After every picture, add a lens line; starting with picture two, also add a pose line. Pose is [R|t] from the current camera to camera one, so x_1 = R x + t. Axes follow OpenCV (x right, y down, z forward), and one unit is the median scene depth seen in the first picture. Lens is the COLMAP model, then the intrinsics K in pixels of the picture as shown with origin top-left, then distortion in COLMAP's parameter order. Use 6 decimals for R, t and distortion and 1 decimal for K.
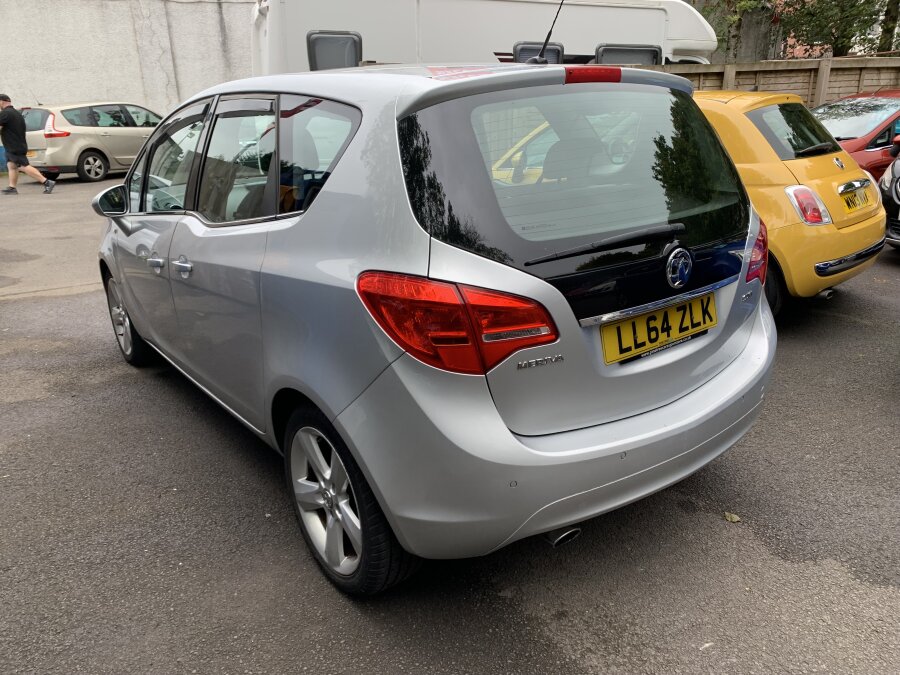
lens RADIAL K [[698.4, 0, 450.0], [0, 698.4, 337.5], [0, 0, 1]] dist [0.012830, -0.003046]
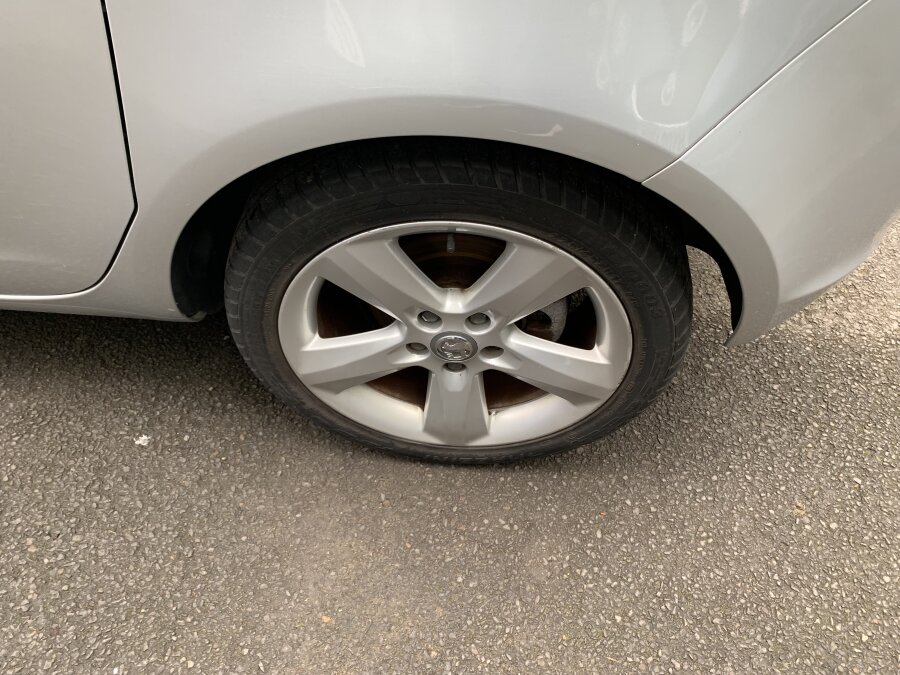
lens RADIAL K [[694.9, 0, 450.0], [0, 694.9, 337.5], [0, 0, 1]] dist [0.029520, 0.000709]
pose [[0.656218, -0.553358, 0.513003, -0.290269], [0.179324, 0.774748, 0.606308, -0.027882], [-0.732953, -0.305877, 0.607634, 0.542679]]
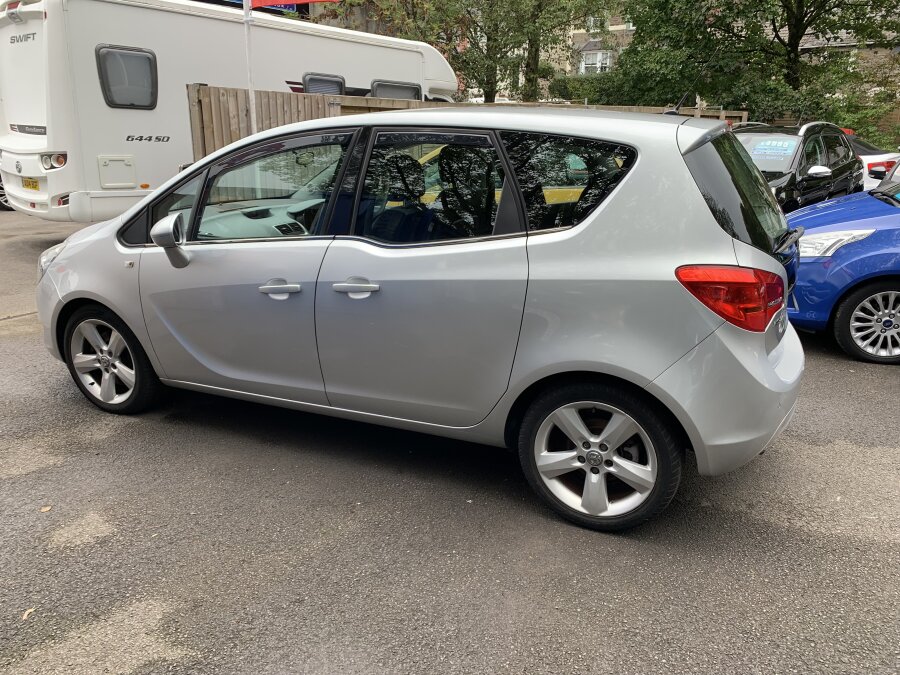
lens RADIAL K [[694.9, 0, 450.0], [0, 694.9, 337.5], [0, 0, 1]] dist [0.029520, 0.000709]
pose [[0.878117, -0.108541, 0.465972, -0.695335], [0.123547, 0.992337, -0.001672, -0.007213], [-0.462220, 0.059038, 0.884798, 0.012794]]
